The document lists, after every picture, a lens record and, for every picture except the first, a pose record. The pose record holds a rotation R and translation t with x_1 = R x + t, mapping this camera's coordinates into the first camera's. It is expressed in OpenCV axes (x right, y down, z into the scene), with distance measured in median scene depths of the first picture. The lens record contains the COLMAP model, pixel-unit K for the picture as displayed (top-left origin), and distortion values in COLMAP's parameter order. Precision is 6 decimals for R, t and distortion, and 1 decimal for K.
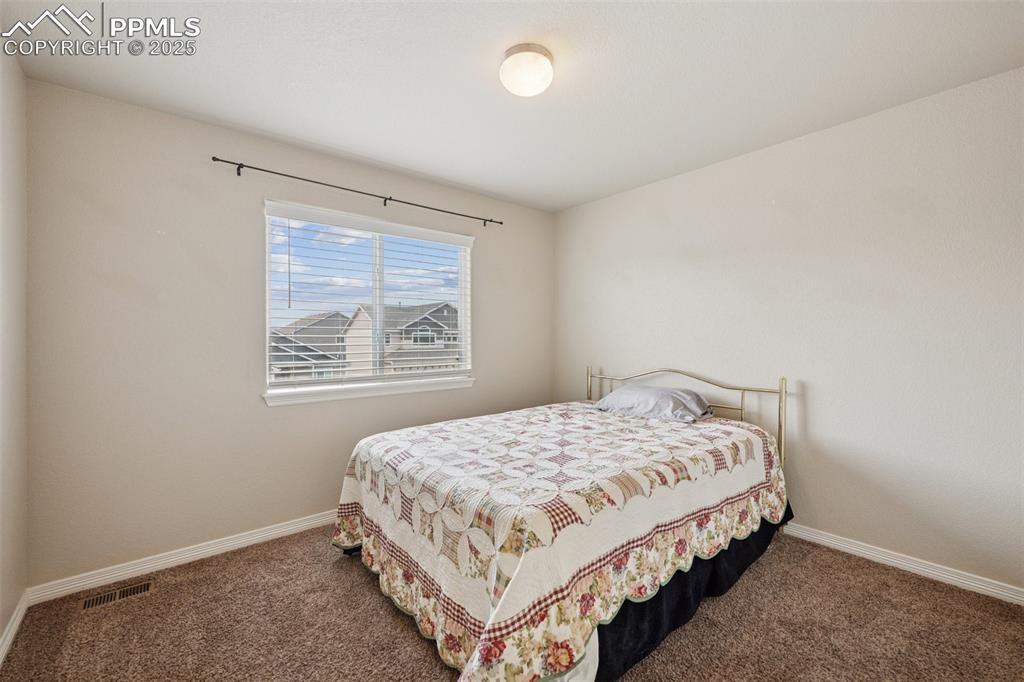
lens RADIAL K [[421.5, 0, 512.7], [0, 421.5, 343.4], [0, 0, 1]] dist [0.001077, -0.000654]
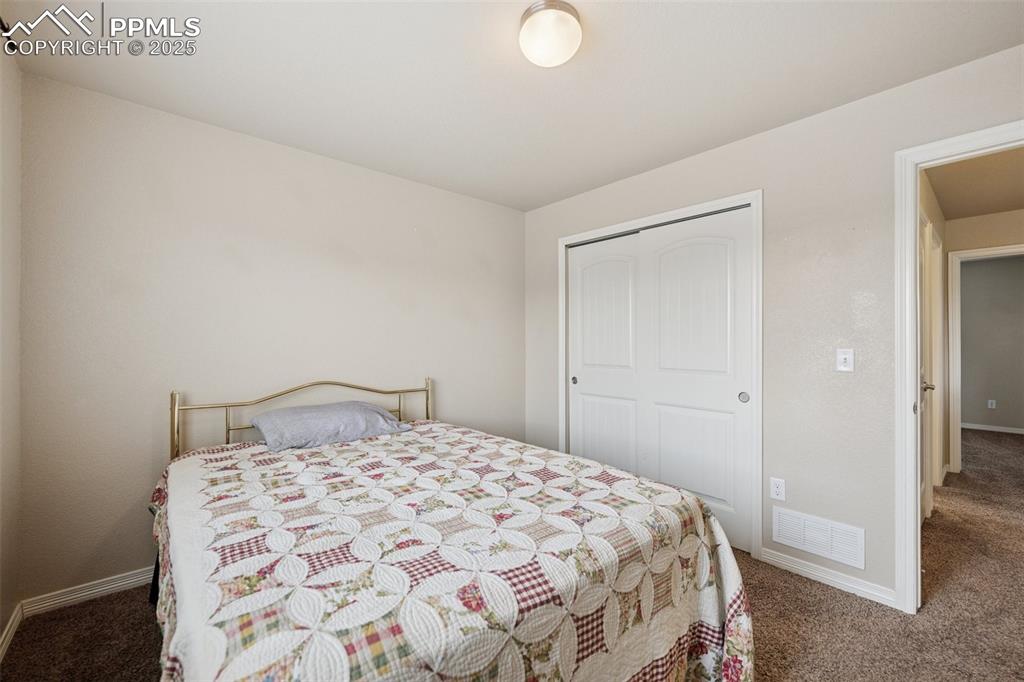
lens RADIAL K [[421.5, 0, 509.7], [0, 421.5, 343.7], [0, 0, 1]] dist [0.001077, -0.000654]
pose [[-0.005630, 0.005665, 0.999968, -0.856983], [0.007069, 0.999959, -0.005625, -0.013148], [-0.999959, 0.007037, -0.005670, 1.126536]]
